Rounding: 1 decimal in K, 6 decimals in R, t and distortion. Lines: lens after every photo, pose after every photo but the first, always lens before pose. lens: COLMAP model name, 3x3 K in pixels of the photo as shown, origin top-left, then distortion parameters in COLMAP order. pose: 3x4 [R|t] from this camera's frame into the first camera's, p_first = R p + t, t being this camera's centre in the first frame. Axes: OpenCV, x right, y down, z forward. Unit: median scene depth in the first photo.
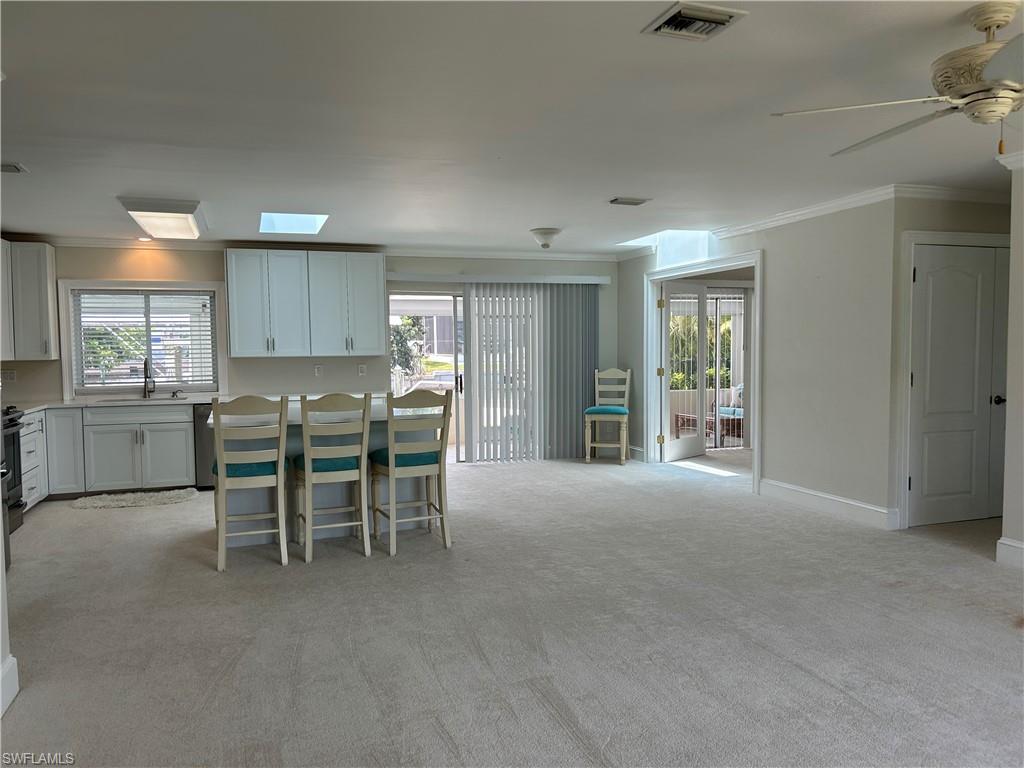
lens RADIAL K [[770.3, 0, 507.1], [0, 770.3, 383.9], [0, 0, 1]] dist [0.049818, -0.059939]
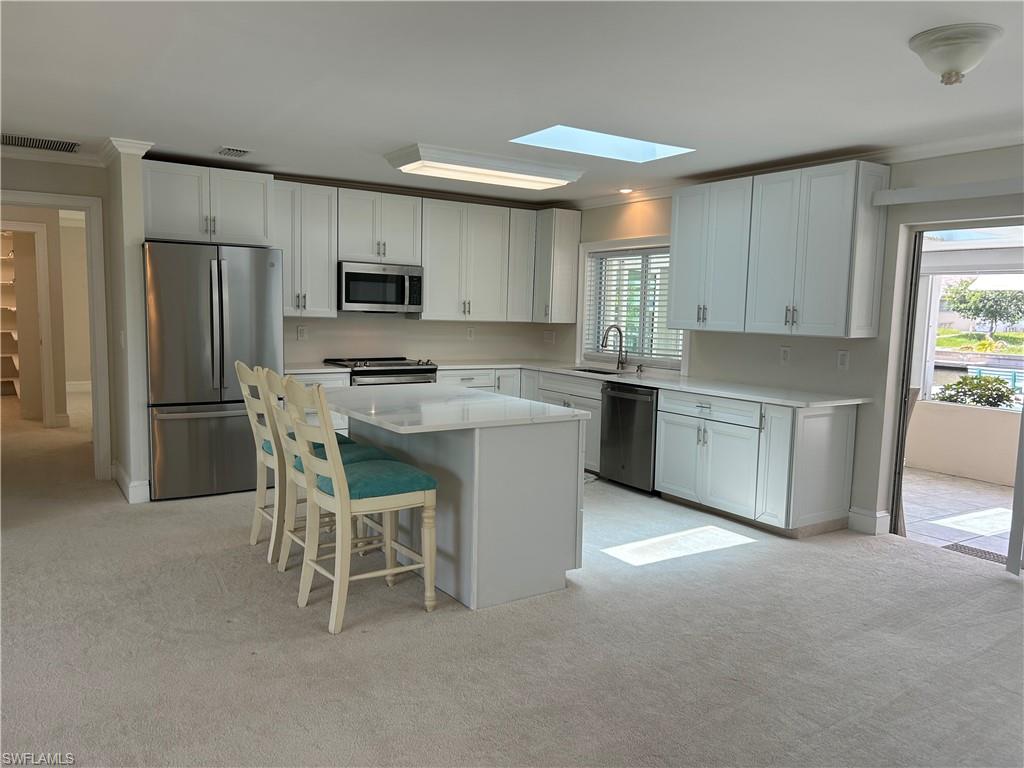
lens RADIAL K [[770.2, 0, 515.1], [0, 770.2, 388.6], [0, 0, 1]] dist [0.054037, -0.055087]
pose [[0.246512, 0.119657, -0.961724, 0.389591], [-0.082451, 0.991340, 0.102208, -0.042980], [0.965626, 0.054099, 0.254243, 0.680772]]
